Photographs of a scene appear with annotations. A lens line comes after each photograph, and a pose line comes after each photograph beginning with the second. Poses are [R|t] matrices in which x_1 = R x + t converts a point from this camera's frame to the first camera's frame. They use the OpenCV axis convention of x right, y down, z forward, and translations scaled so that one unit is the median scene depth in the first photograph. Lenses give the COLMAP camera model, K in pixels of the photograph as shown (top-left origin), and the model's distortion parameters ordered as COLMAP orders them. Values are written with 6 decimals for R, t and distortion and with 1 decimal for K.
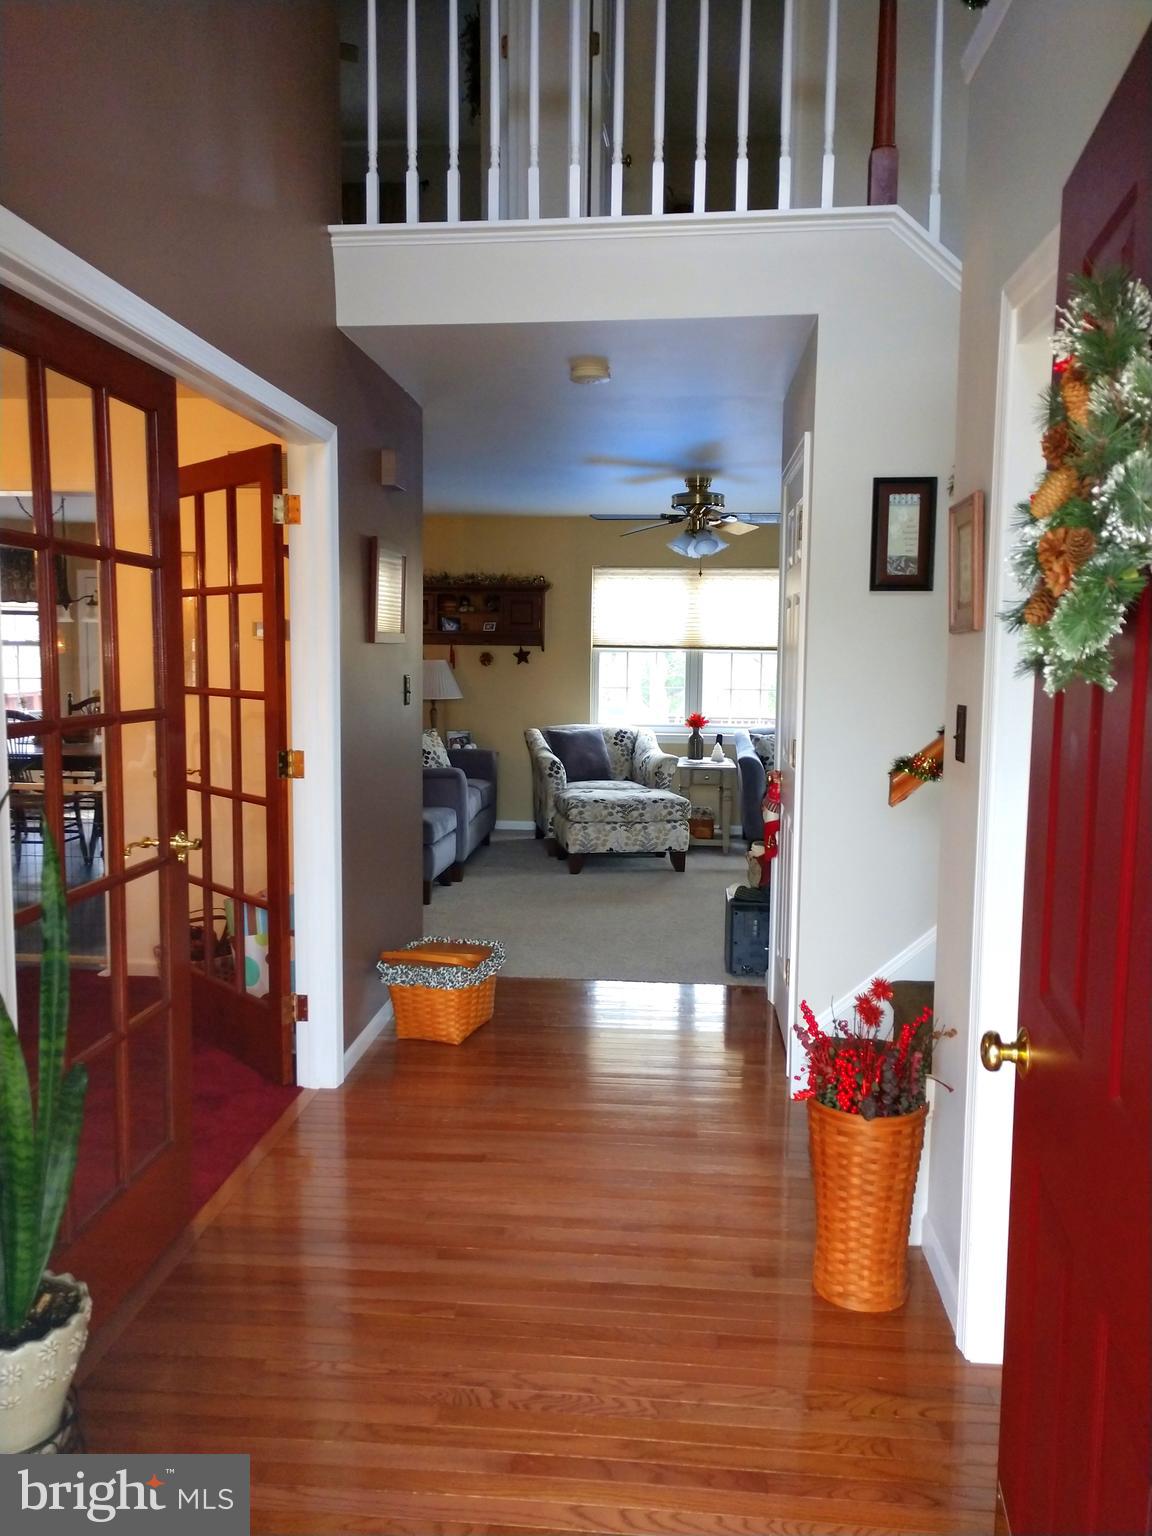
lens RADIAL K [[1162.3, 0, 582.6], [0, 1162.3, 762.5], [0, 0, 1]] dist [0.031785, -0.008029]
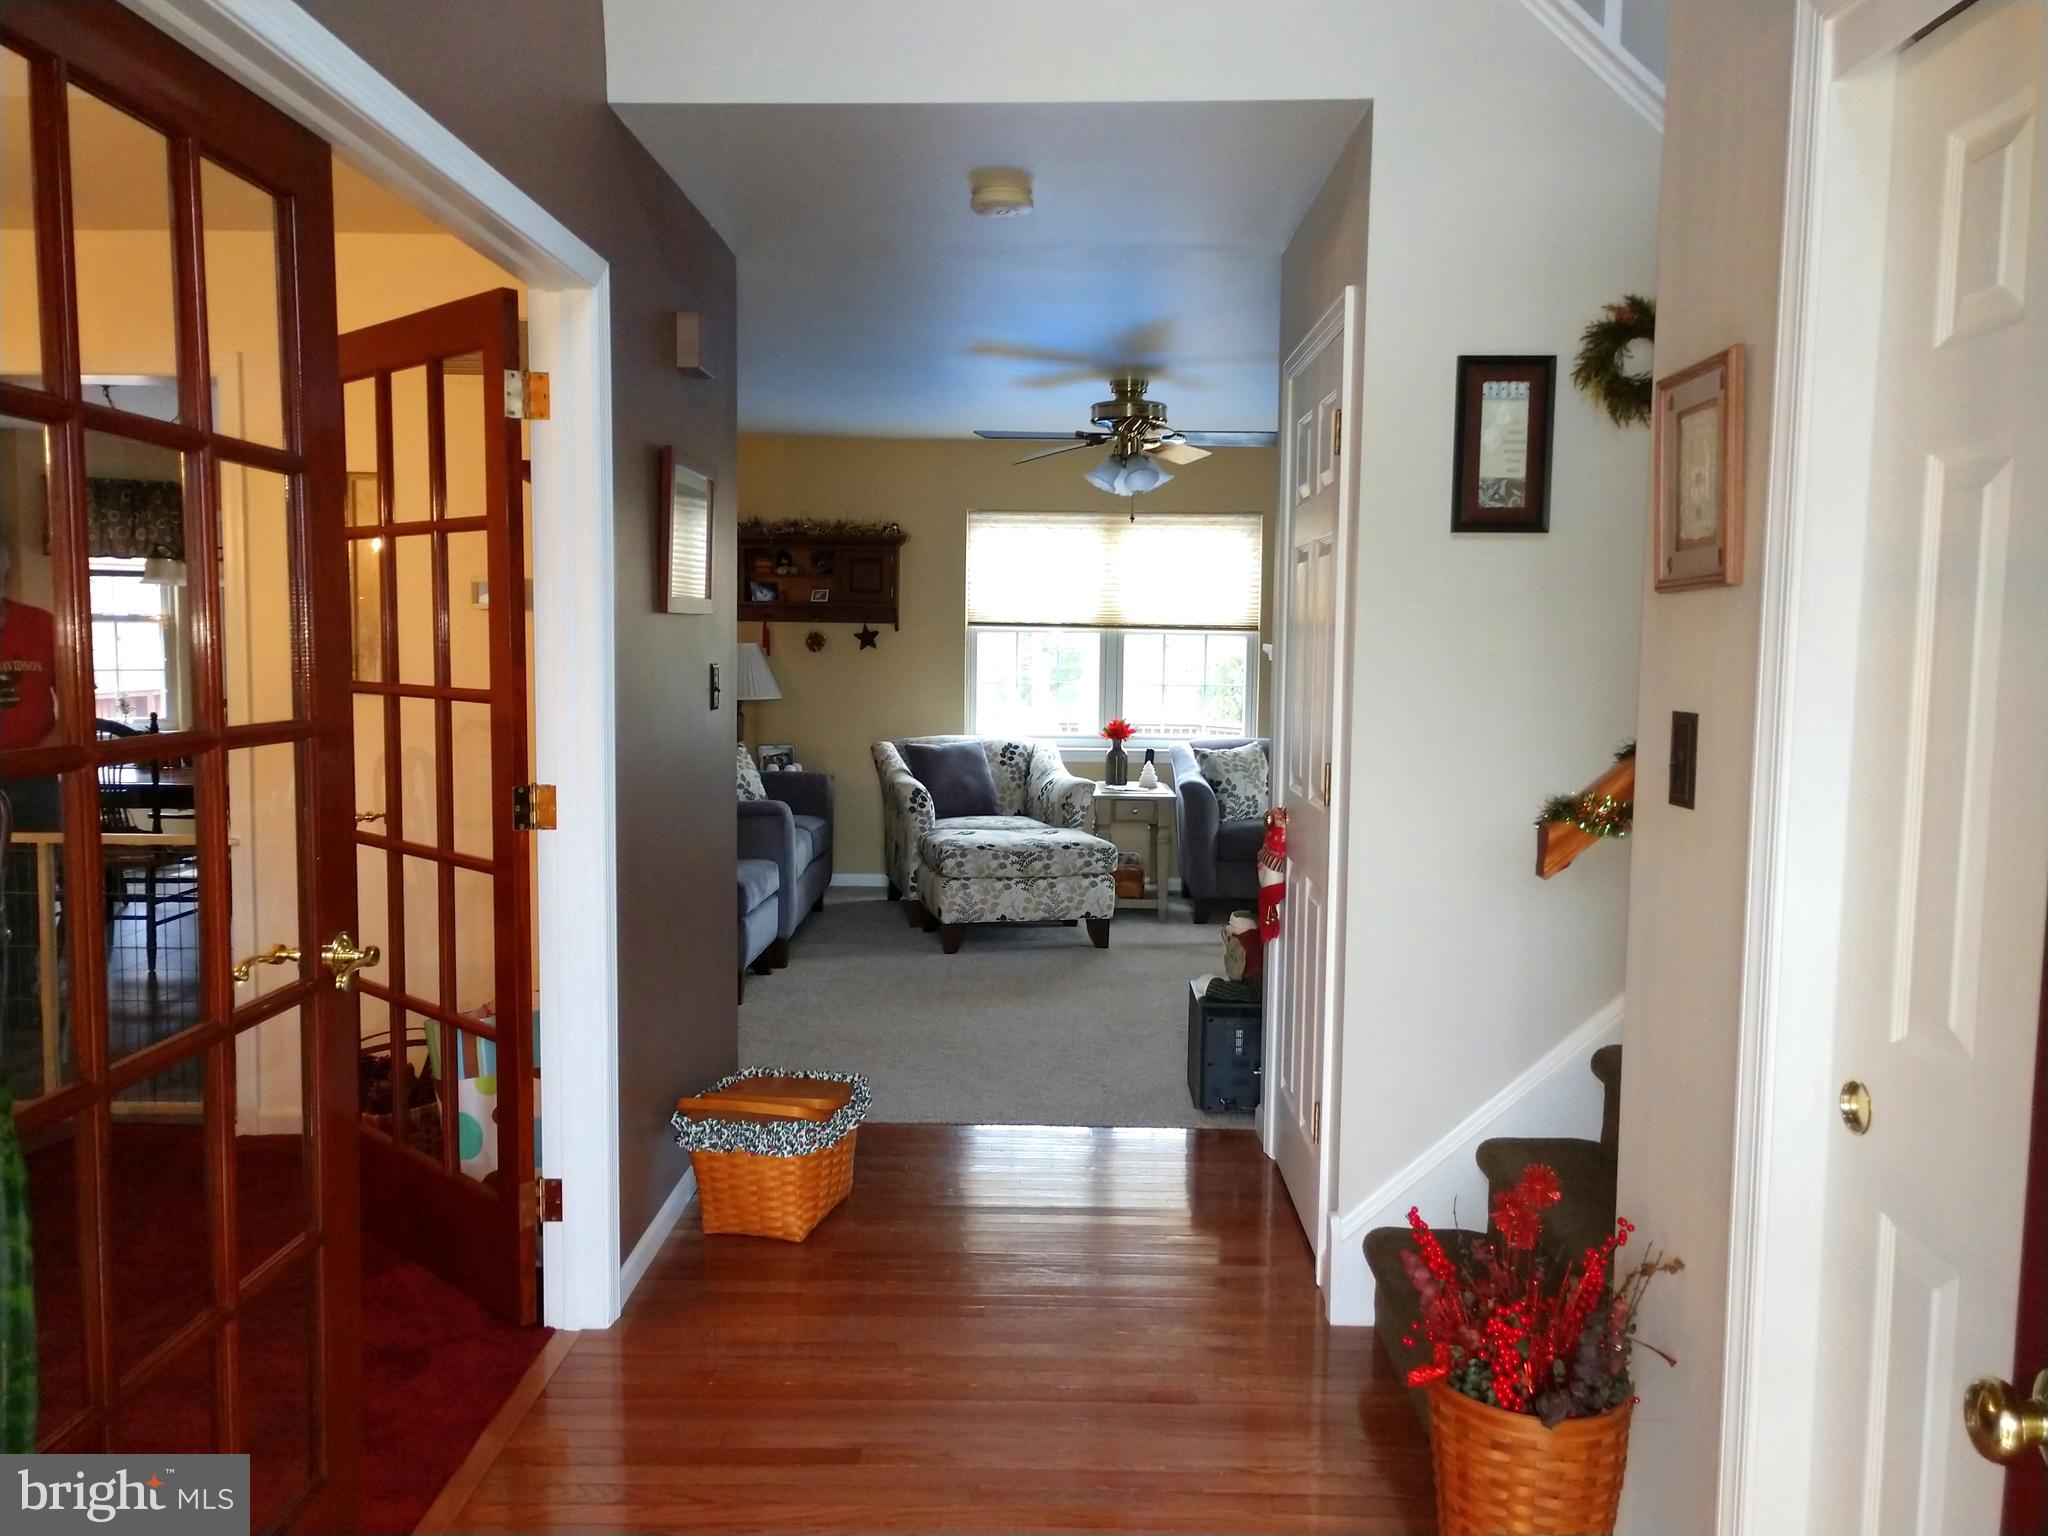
lens RADIAL K [[1549.8, 0, 1021.3], [0, 1549.8, 767.3], [0, 0, 1]] dist [0.031785, -0.008029]
pose [[0.998060, -0.004039, 0.062136, -0.039088], [0.004645, 0.999943, -0.009615, -0.009485], [-0.062094, 0.009885, 0.998021, 0.143789]]
